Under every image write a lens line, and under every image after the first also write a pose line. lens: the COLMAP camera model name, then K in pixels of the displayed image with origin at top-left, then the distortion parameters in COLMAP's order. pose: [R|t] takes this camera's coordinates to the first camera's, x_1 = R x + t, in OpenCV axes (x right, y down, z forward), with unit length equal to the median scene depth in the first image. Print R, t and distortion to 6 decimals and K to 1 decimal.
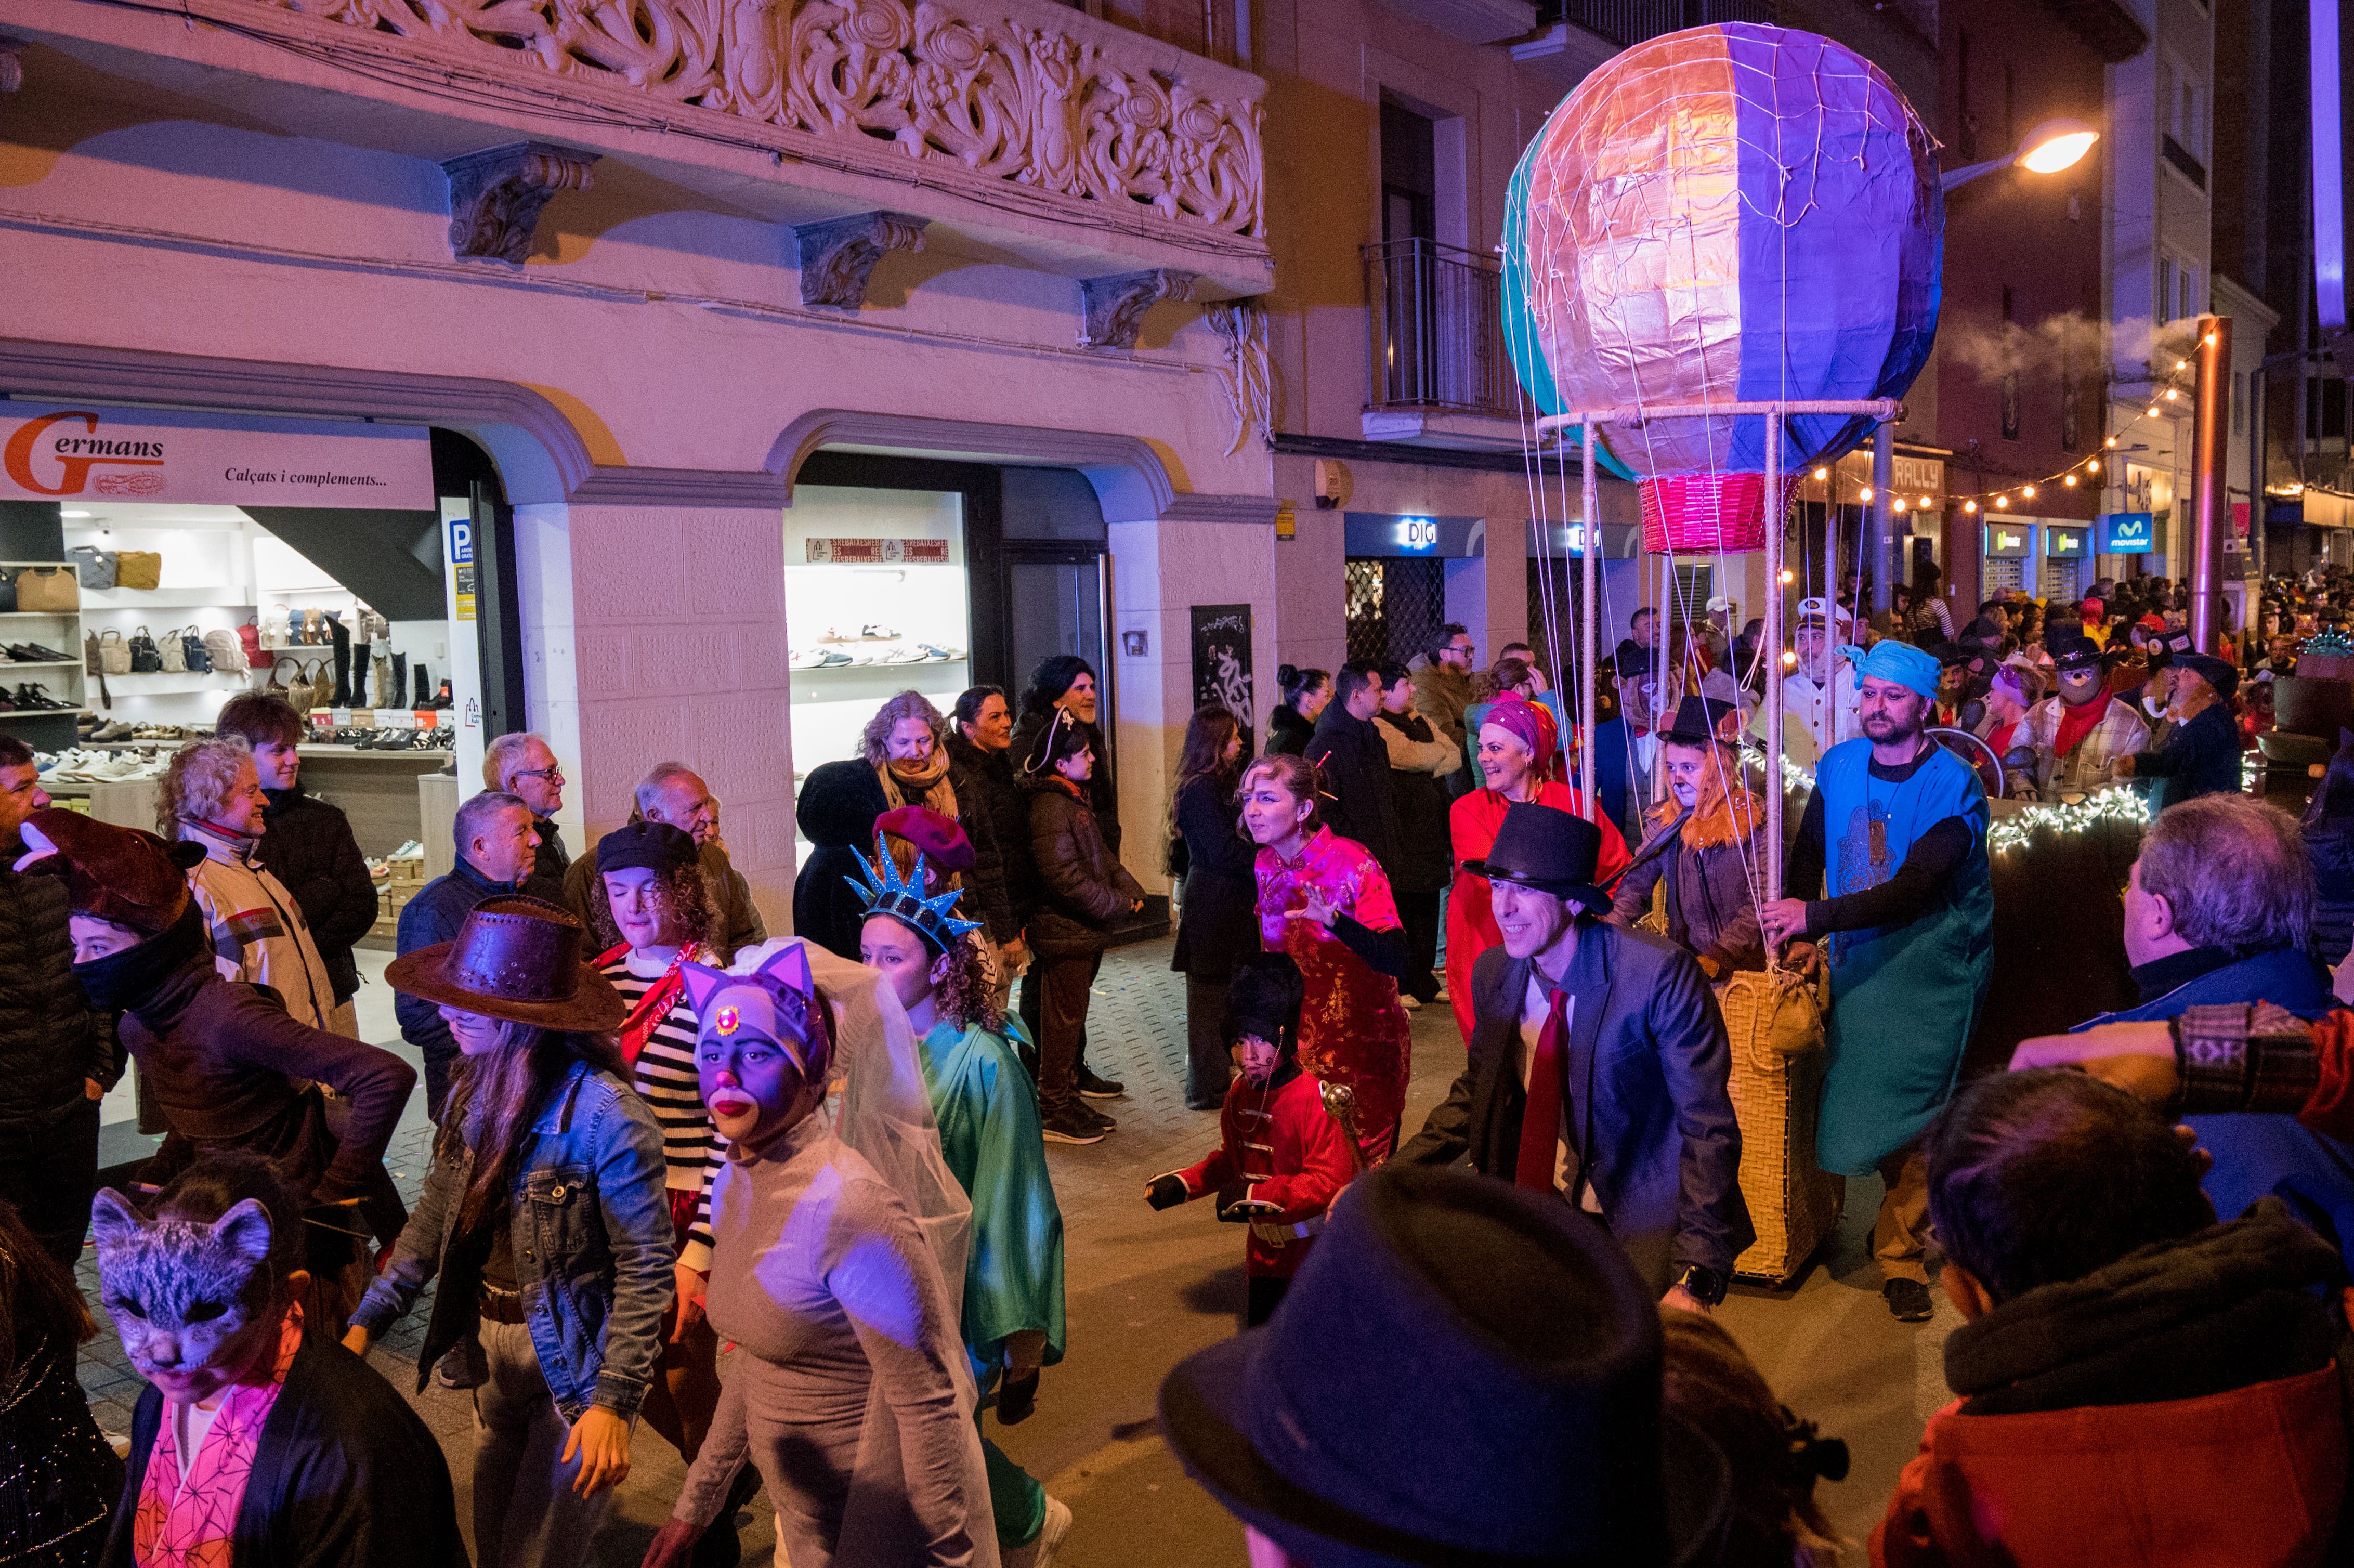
lens RADIAL K [[1985.6, 0, 1177.0], [0, 1985.6, 784.0], [0, 0, 1]] dist [-0.001296, 0.003948]
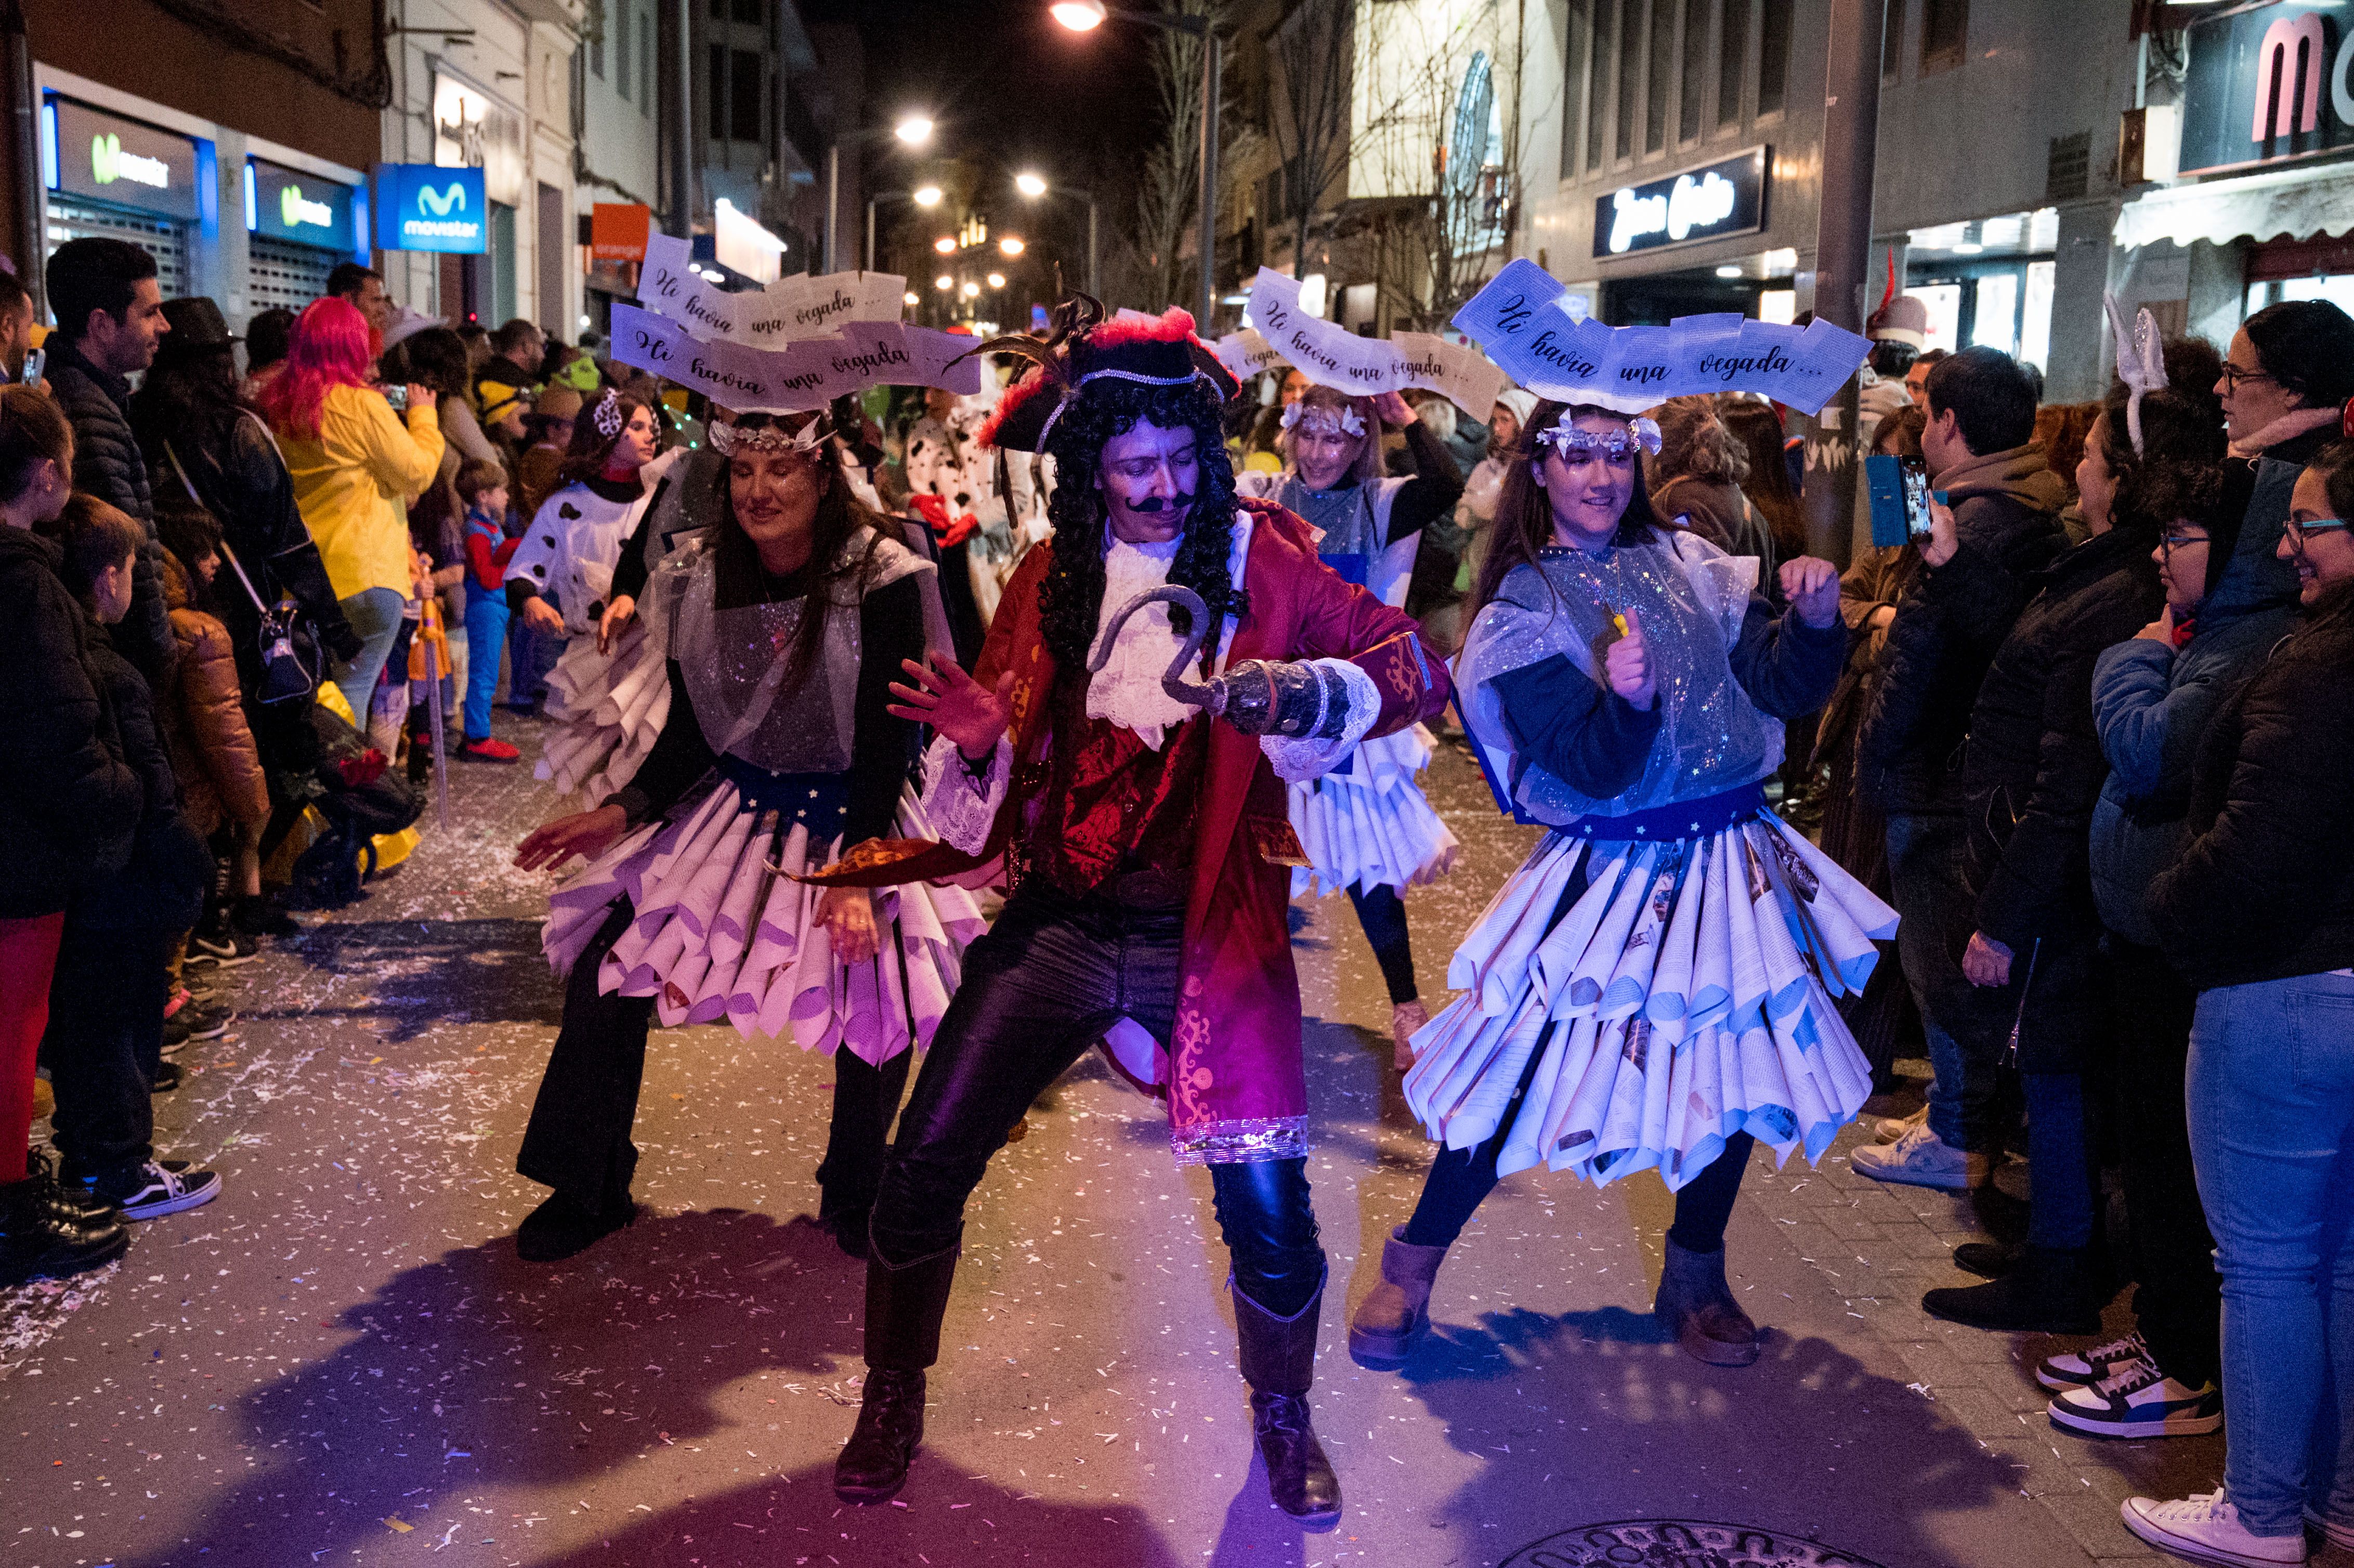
lens RADIAL K [[2521.2, 0, 1177.0], [0, 2521.2, 784.0], [0, 0, 1]] dist [0.013487, 0.031058]
pose [[0.754878, -0.047593, 0.654136, 0.526934], [0.002596, 0.997573, 0.069585, -0.078887], [-0.655860, -0.050830, 0.753169, 1.057343]]
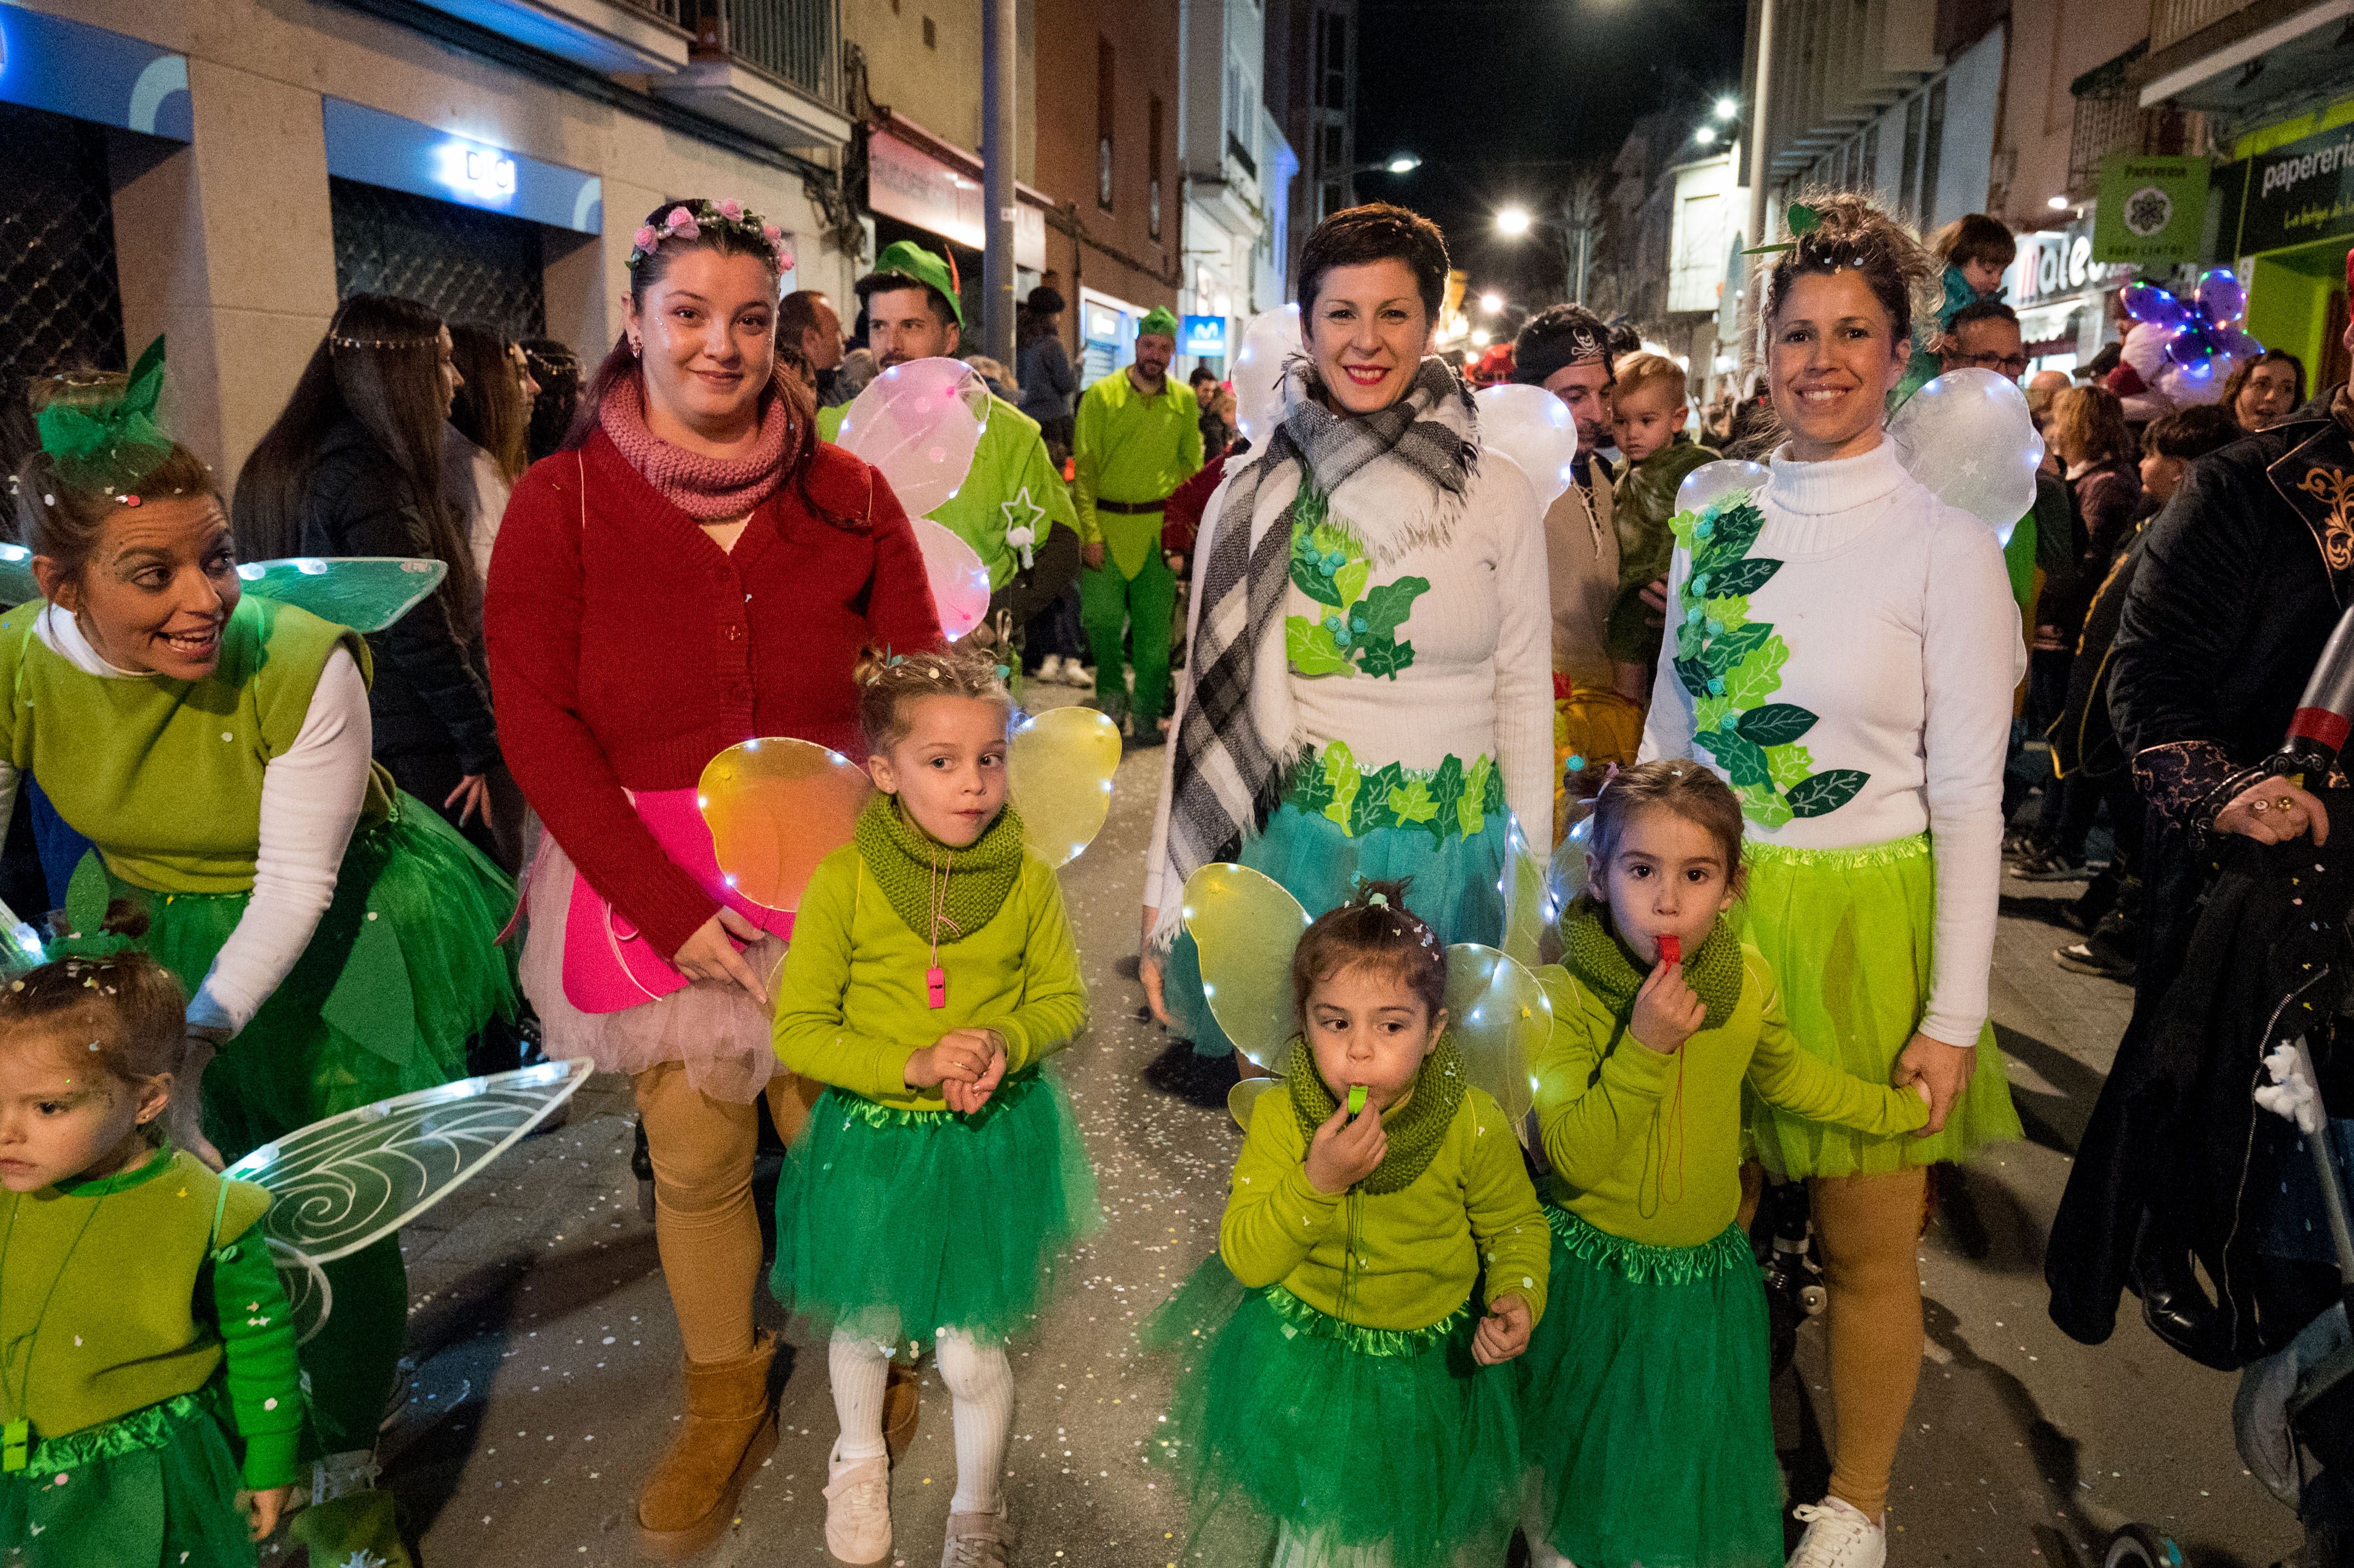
lens RADIAL K [[1657.4, 0, 1249.3], [0, 1657.4, 735.8], [0, 0, 1]] dist [-0.000944, 0.001057]
pose [[0.870982, -0.043284, 0.489405, 0.200123], [-0.005454, 0.995199, 0.097724, -0.017558], [-0.491285, -0.087785, 0.866564, 0.607505]]
